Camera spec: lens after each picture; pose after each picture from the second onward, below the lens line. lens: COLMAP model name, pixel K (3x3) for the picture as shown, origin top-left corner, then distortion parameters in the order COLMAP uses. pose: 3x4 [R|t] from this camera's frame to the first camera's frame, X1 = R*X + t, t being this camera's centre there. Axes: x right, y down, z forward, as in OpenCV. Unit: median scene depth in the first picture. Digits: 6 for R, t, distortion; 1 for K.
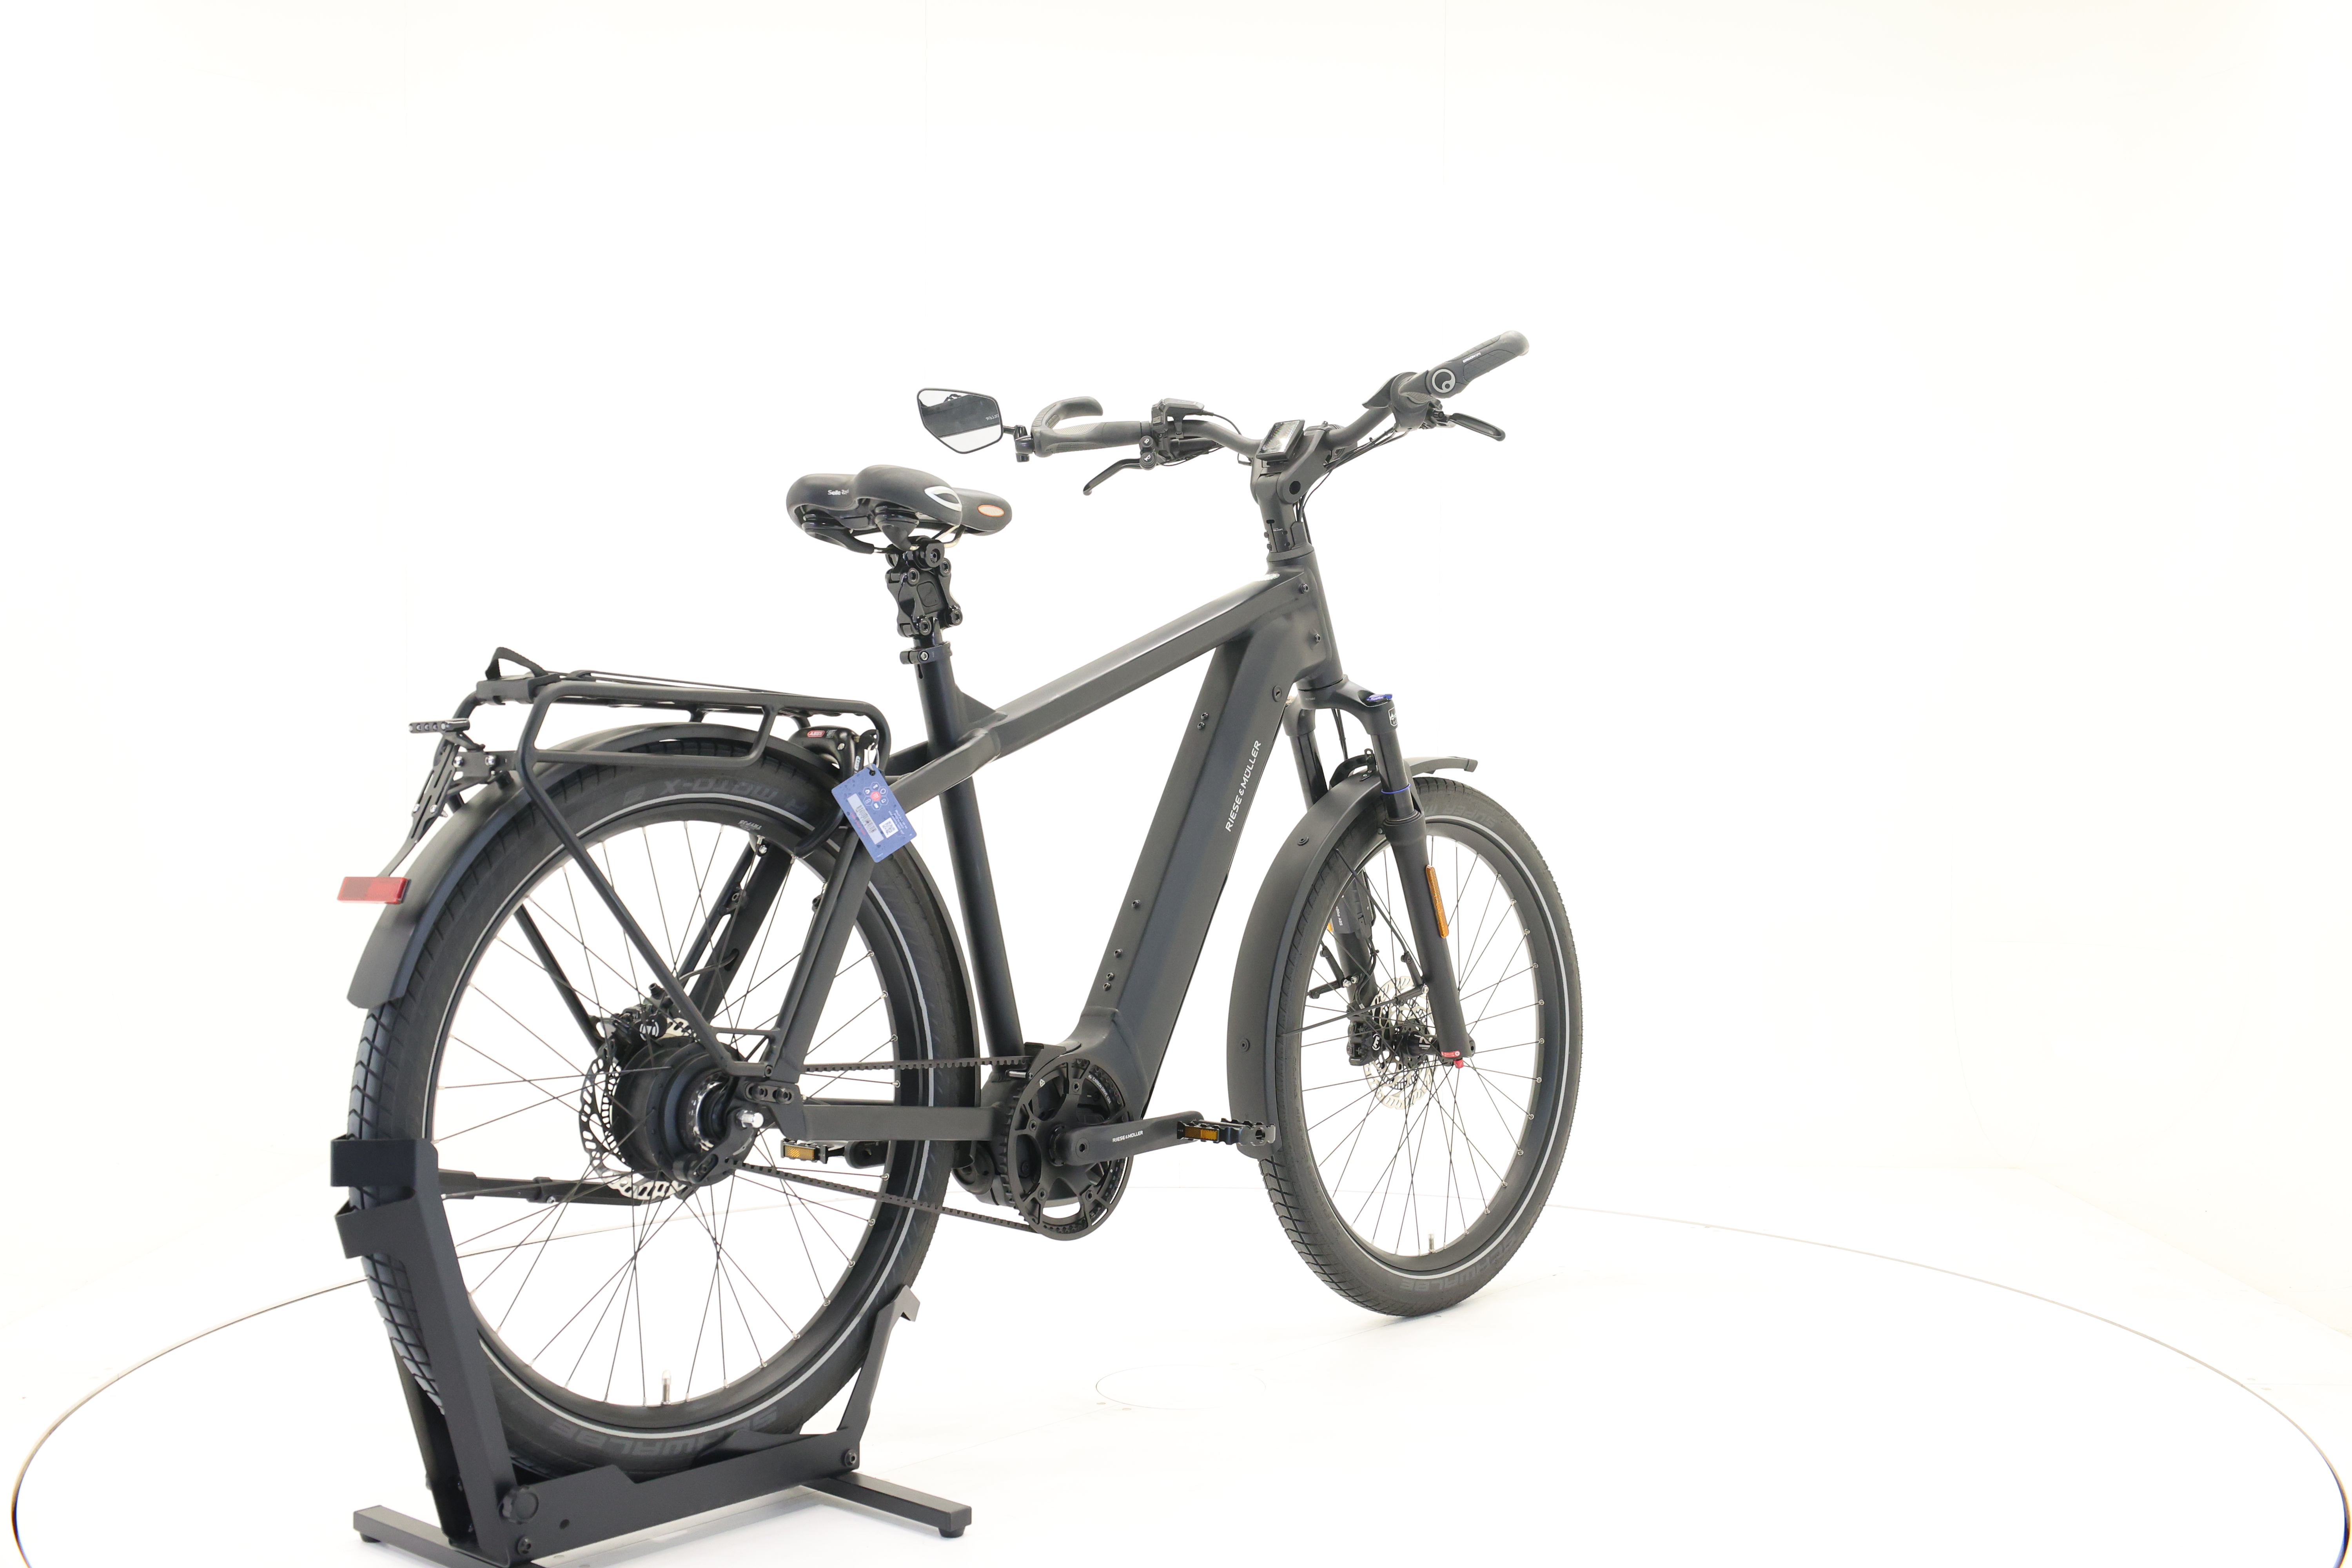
lens RADIAL K [[2531.0, 0, 1176.4], [0, 2531.0, 775.8], [0, 0, 1]] dist [-0.012877, 0.000000]
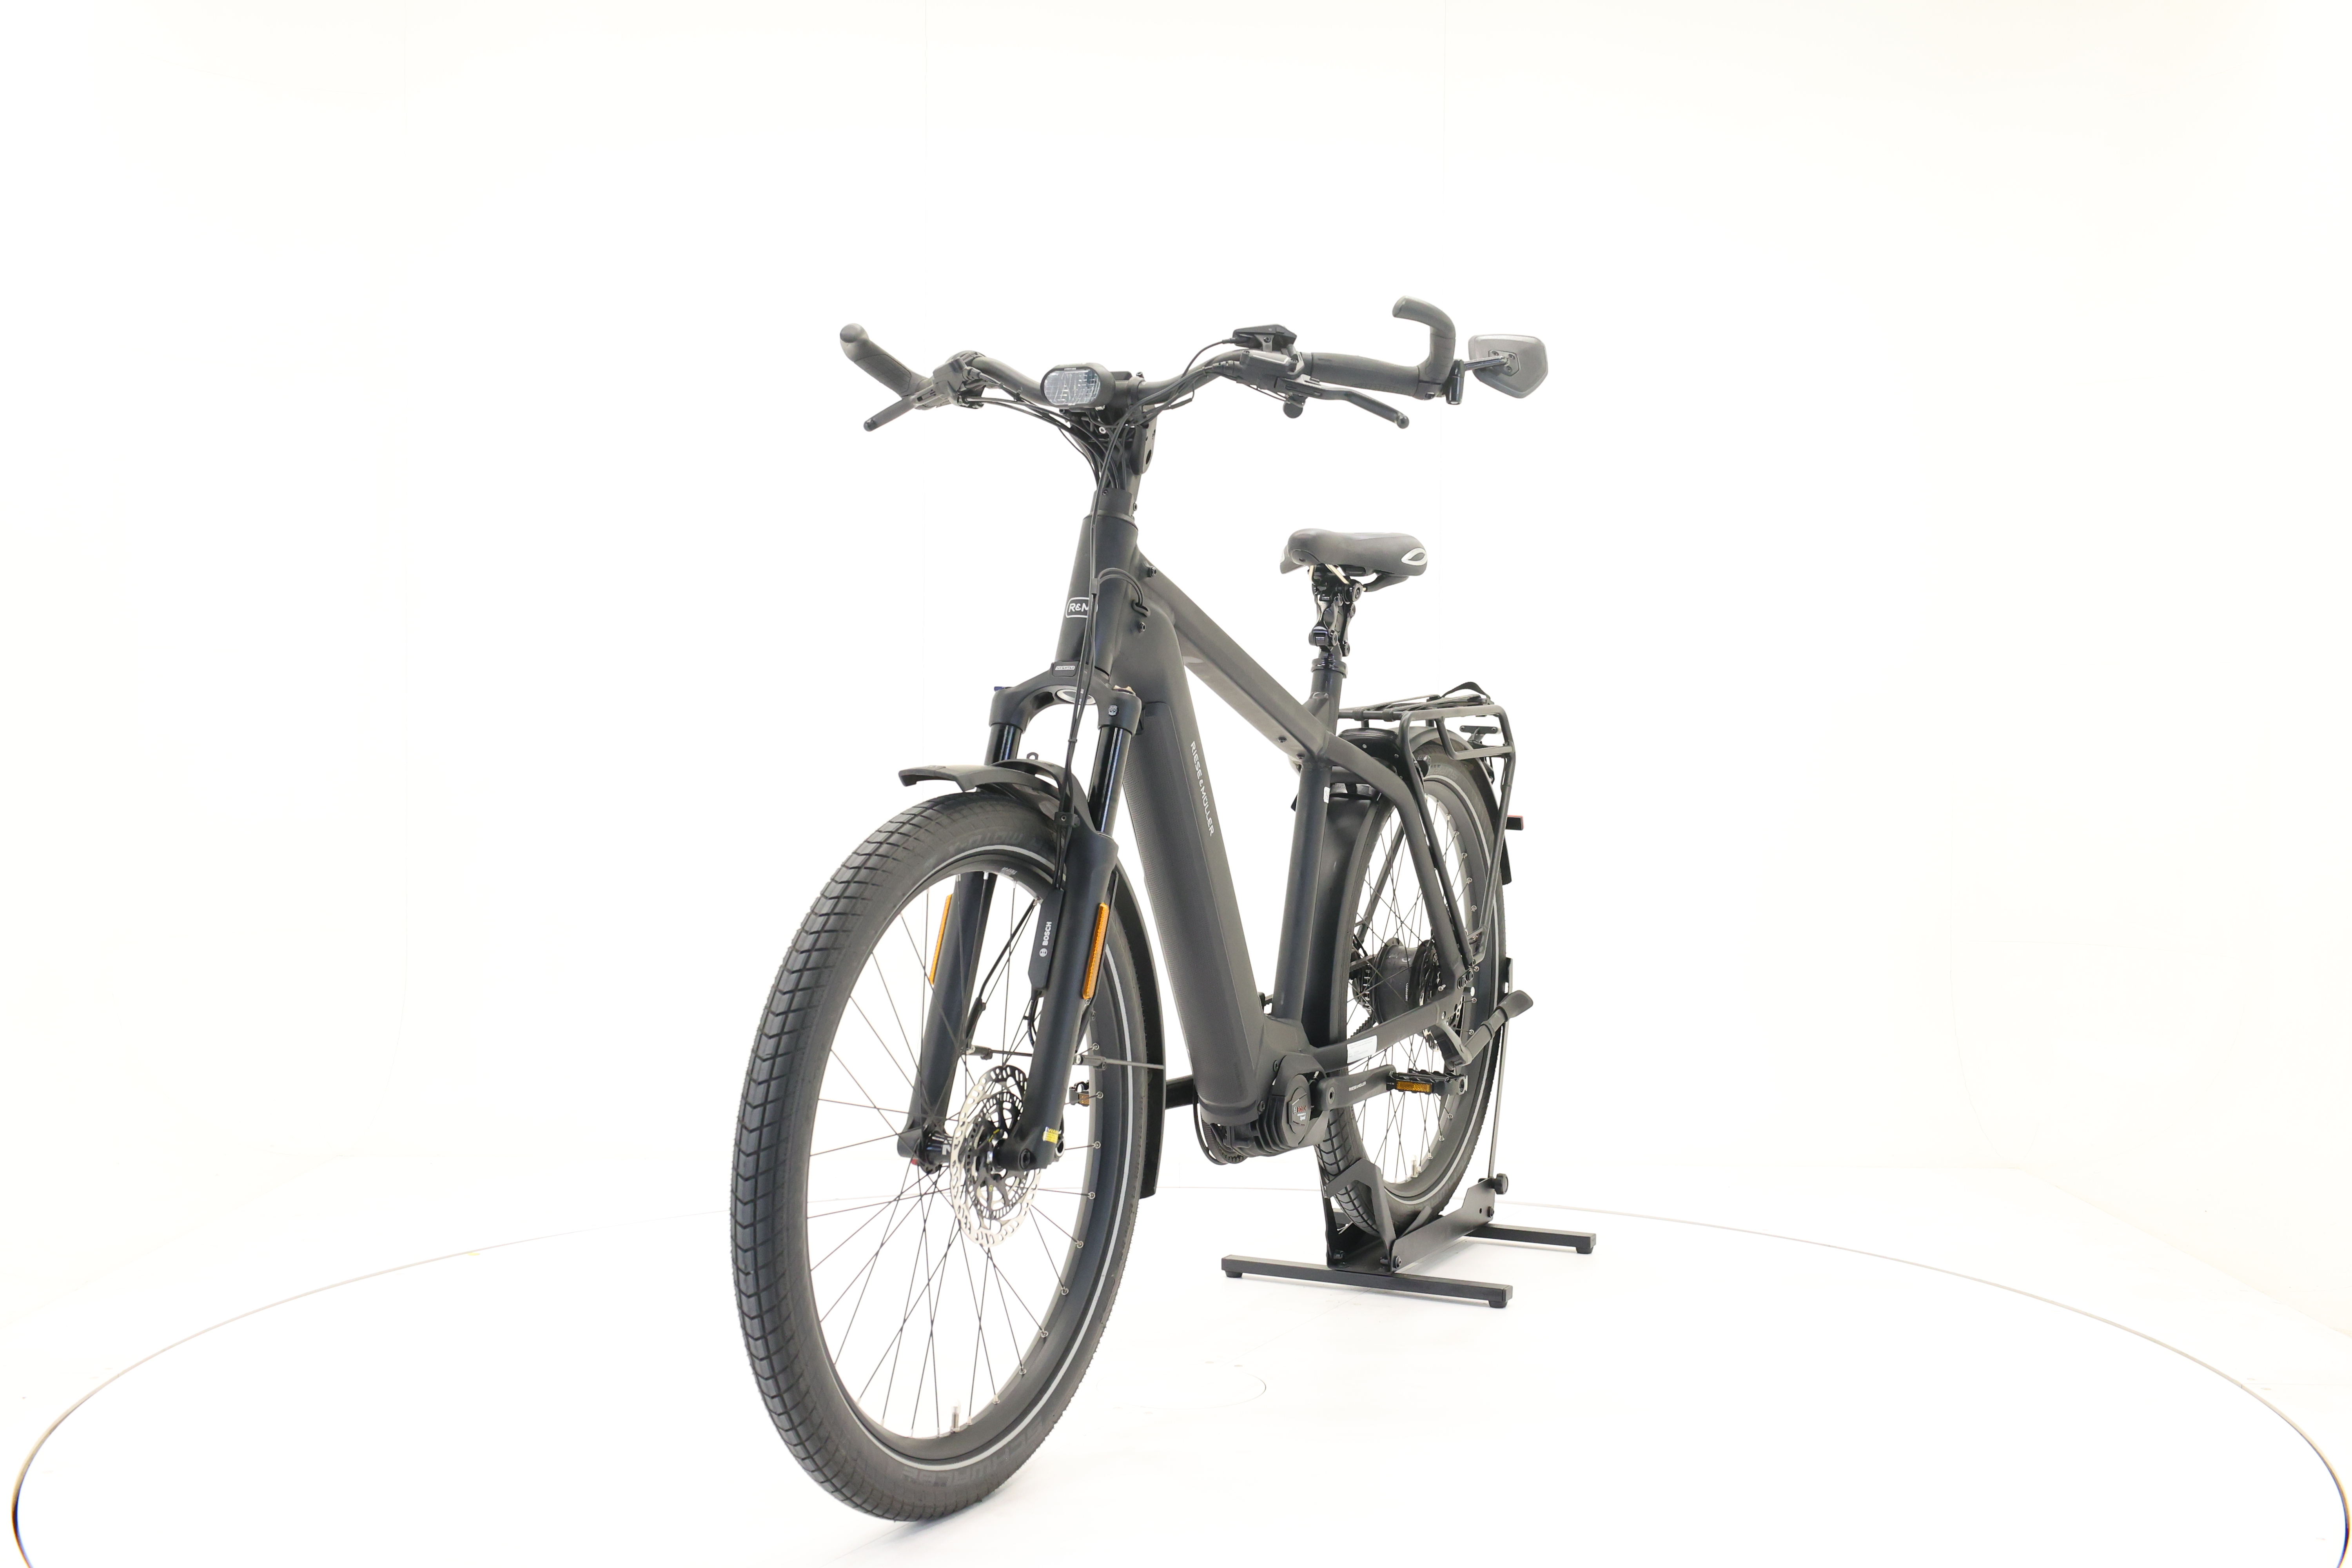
lens RADIAL K [[2531.0, 0, 1184.1], [0, 2531.0, 780.9], [0, 0, 1]] dist [-0.012877, 0.000000]
pose [[-0.968605, -0.001716, -0.248598, 0.277188], [-0.011641, 0.999192, 0.038459, -0.040138], [0.248331, 0.040146, -0.967843, 2.175271]]
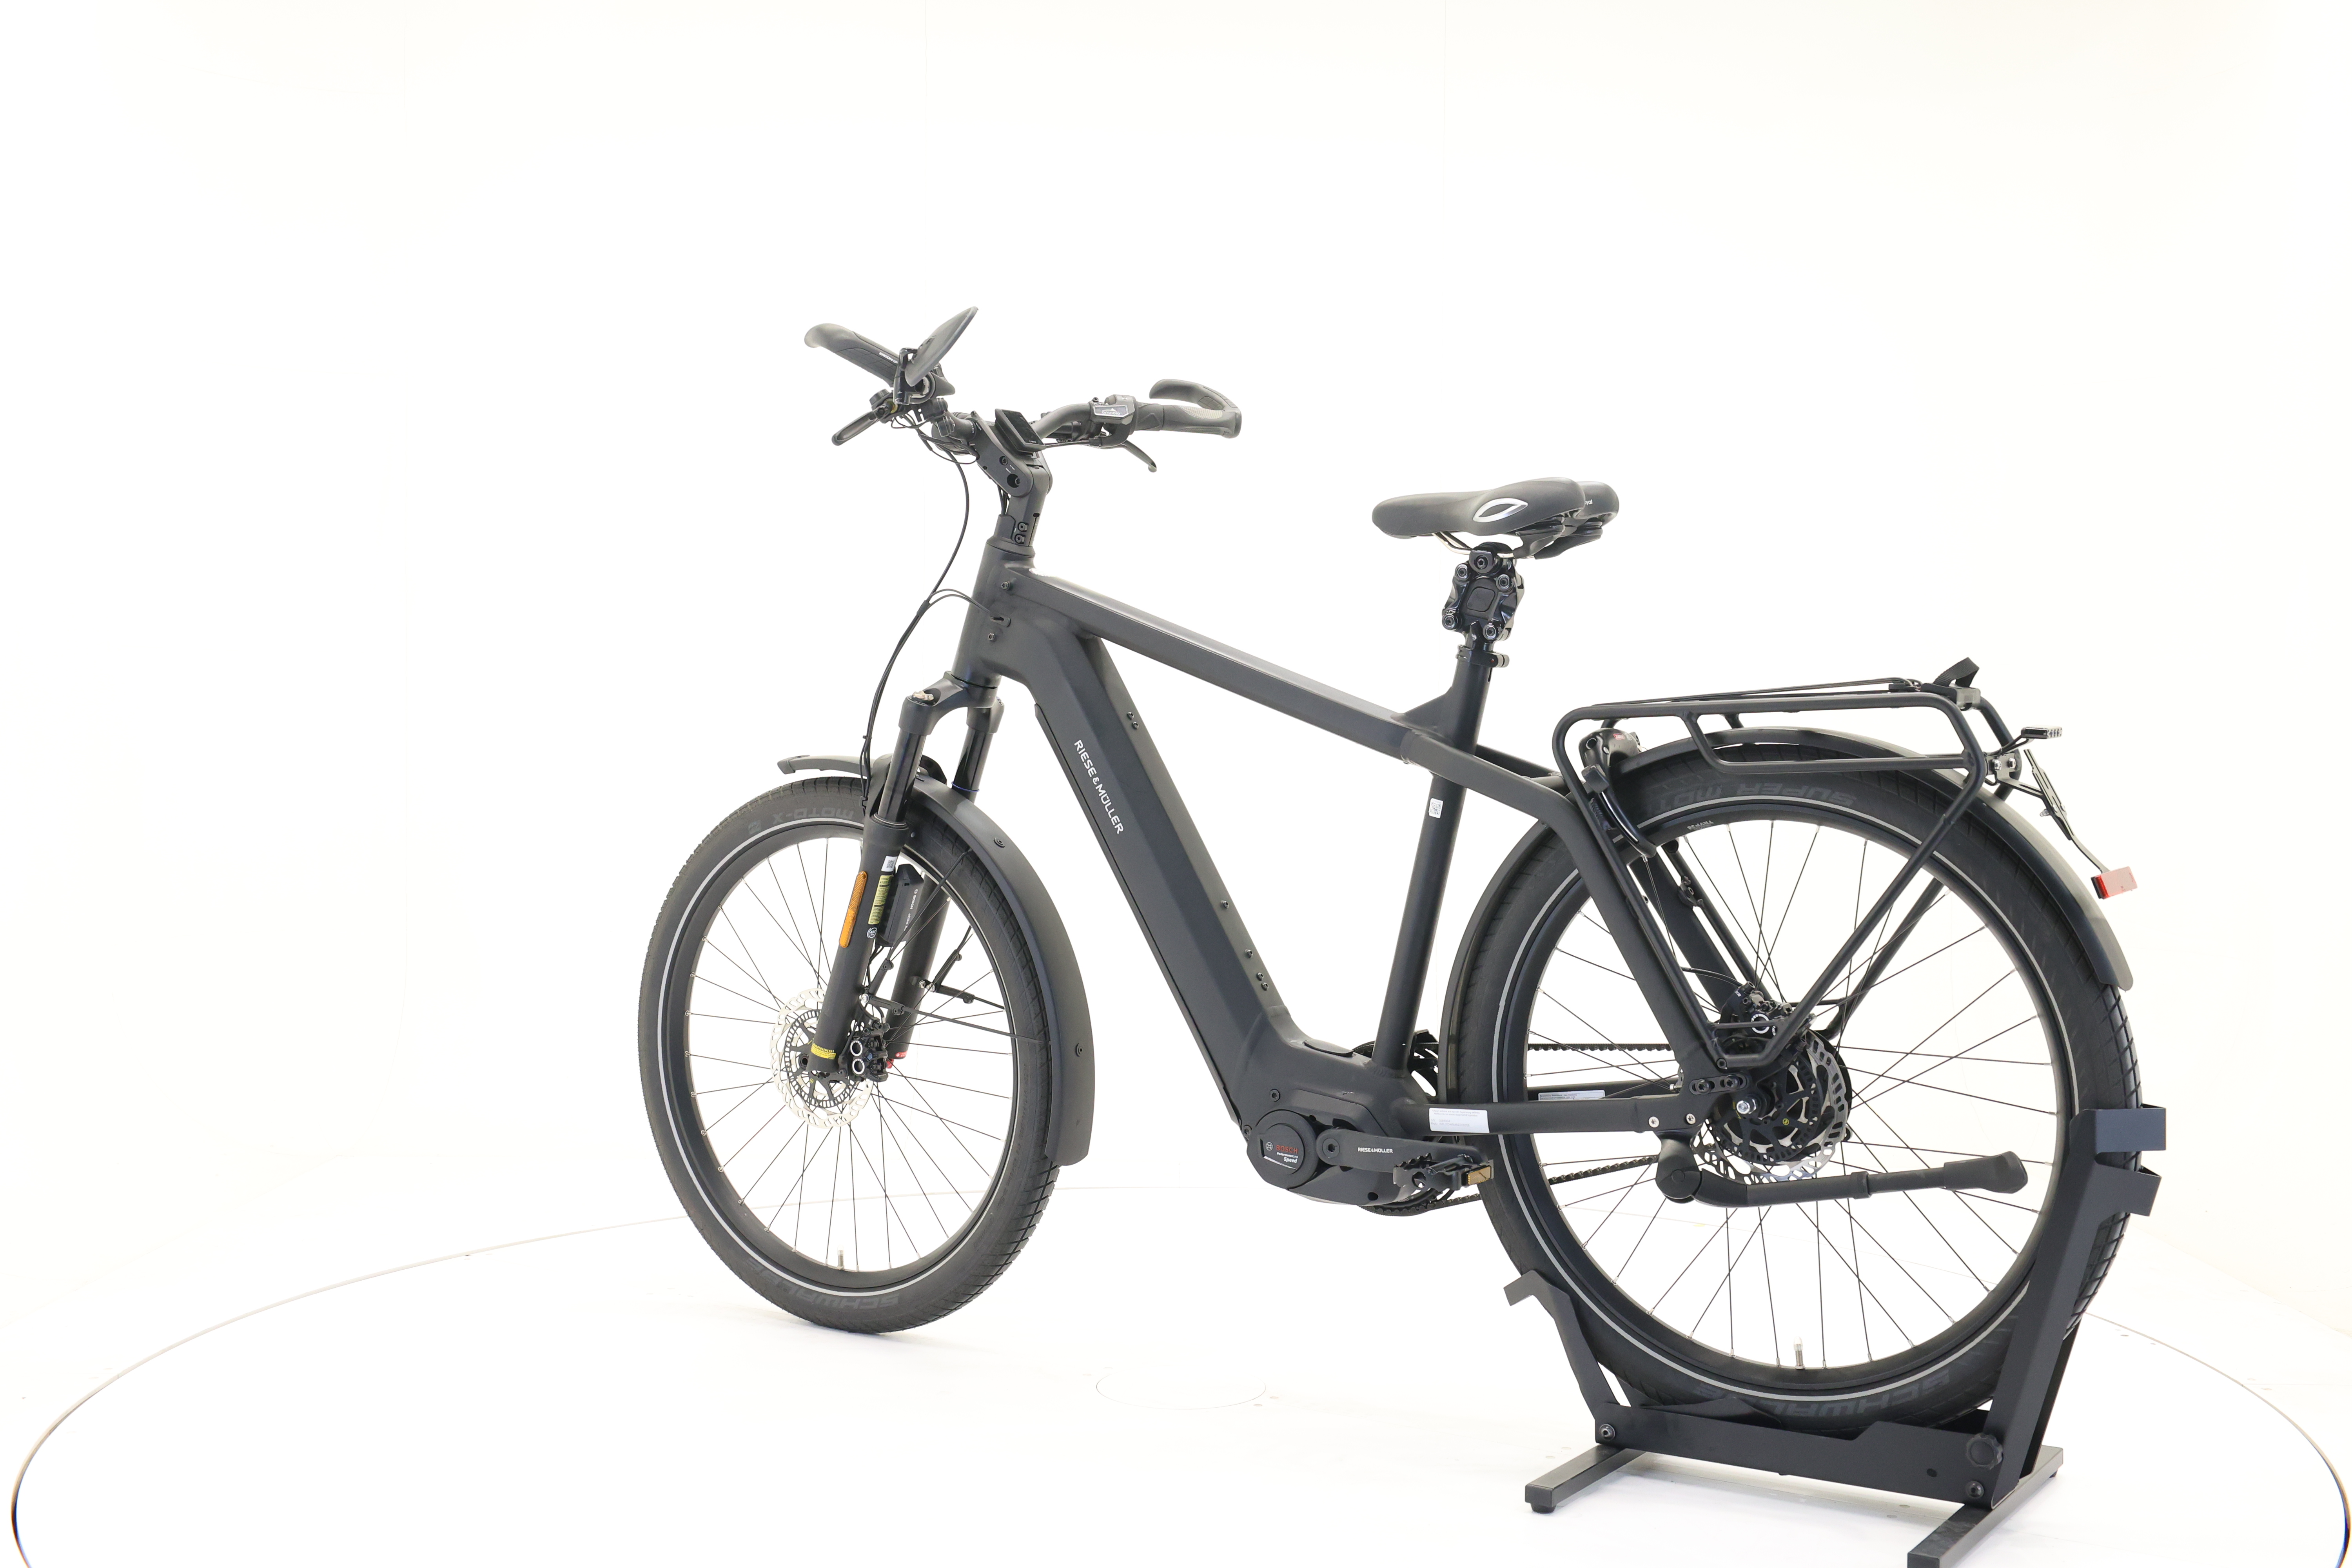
lens RADIAL K [[2531.0, 0, 1174.5], [0, 2531.0, 778.1], [0, 0, 1]] dist [-0.012877, 0.000000]
pose [[-0.127622, -0.023325, 0.991549, -1.092636], [0.014171, 0.999579, 0.025338, -0.027113], [-0.991722, 0.017285, -0.127238, 1.250616]]
